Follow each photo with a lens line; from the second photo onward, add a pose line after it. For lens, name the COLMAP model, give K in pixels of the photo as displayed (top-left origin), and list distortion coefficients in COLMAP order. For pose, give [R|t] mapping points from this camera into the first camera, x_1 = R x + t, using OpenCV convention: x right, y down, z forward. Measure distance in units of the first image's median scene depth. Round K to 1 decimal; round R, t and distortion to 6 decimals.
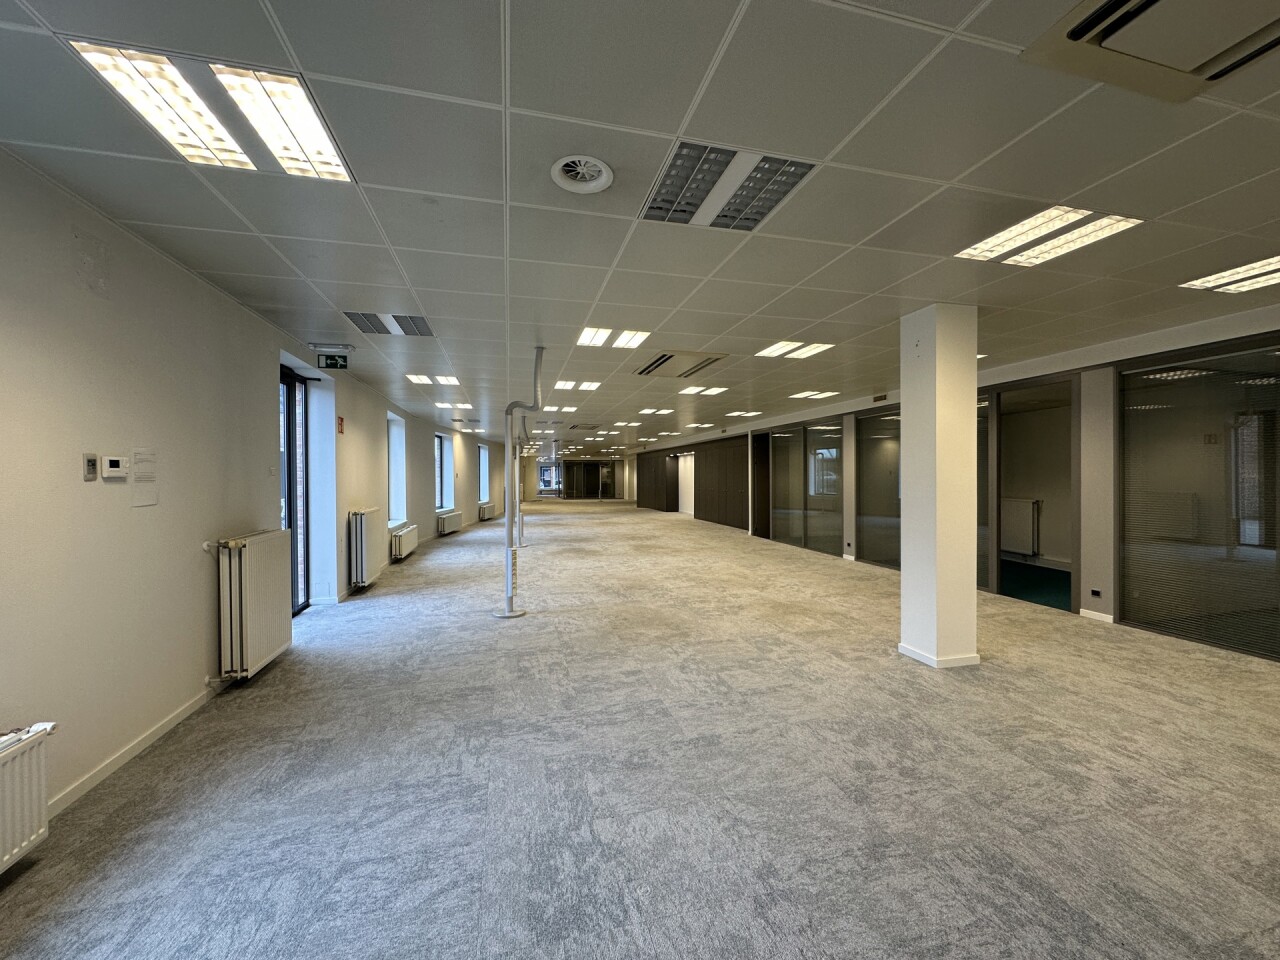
lens RADIAL K [[509.9, 0, 648.0], [0, 509.9, 478.1], [0, 0, 1]] dist [-0.002858, 0.000479]
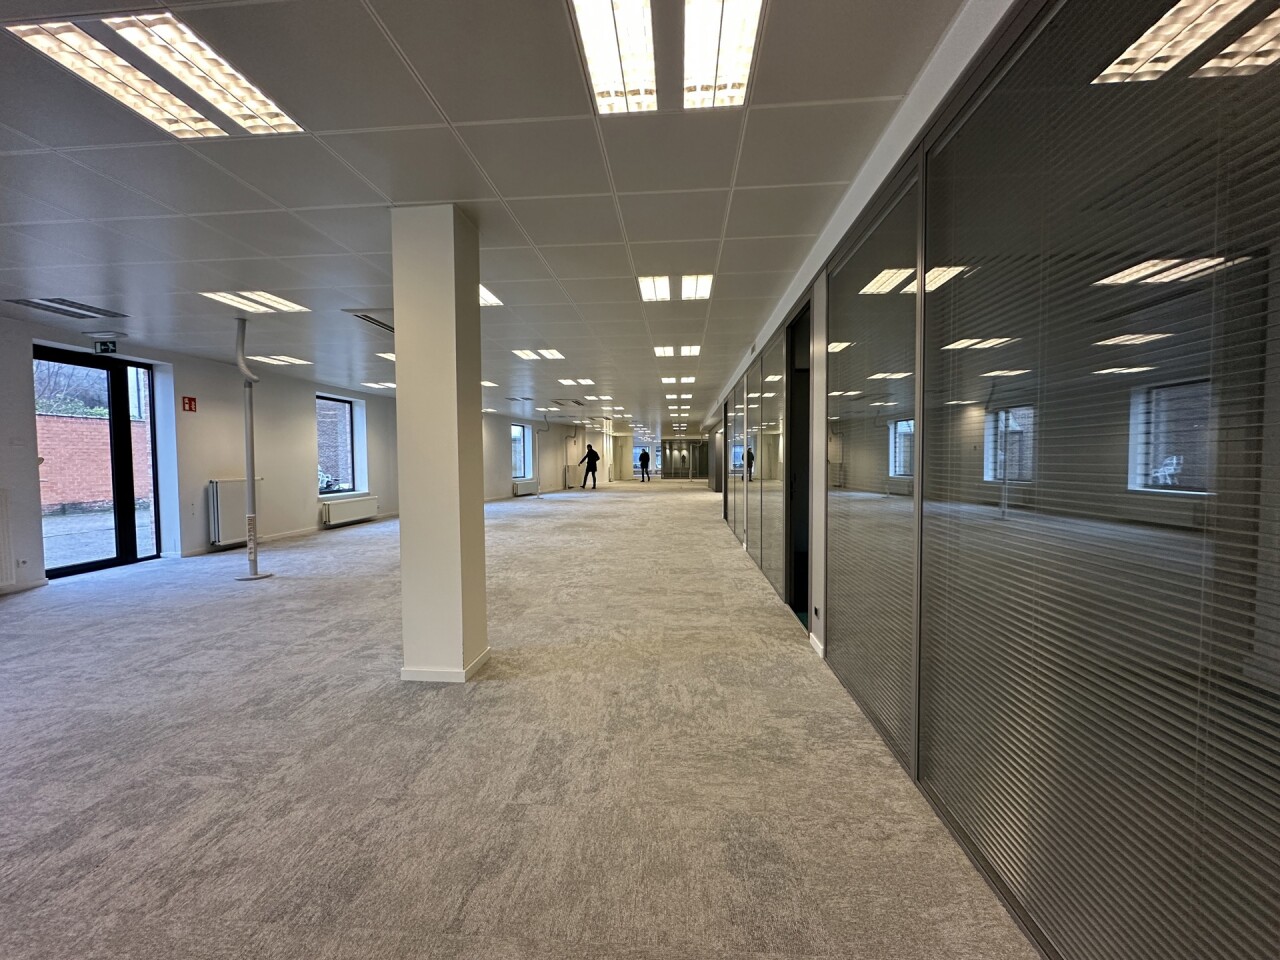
lens RADIAL K [[509.9, 0, 639.5], [0, 509.9, 475.2], [0, 0, 1]] dist [-0.002858, 0.000479]
pose [[0.945329, 0.011292, -0.325924, 1.189888], [-0.001706, 0.999558, 0.029683, 0.033902], [0.326115, -0.027504, 0.944930, 0.391921]]
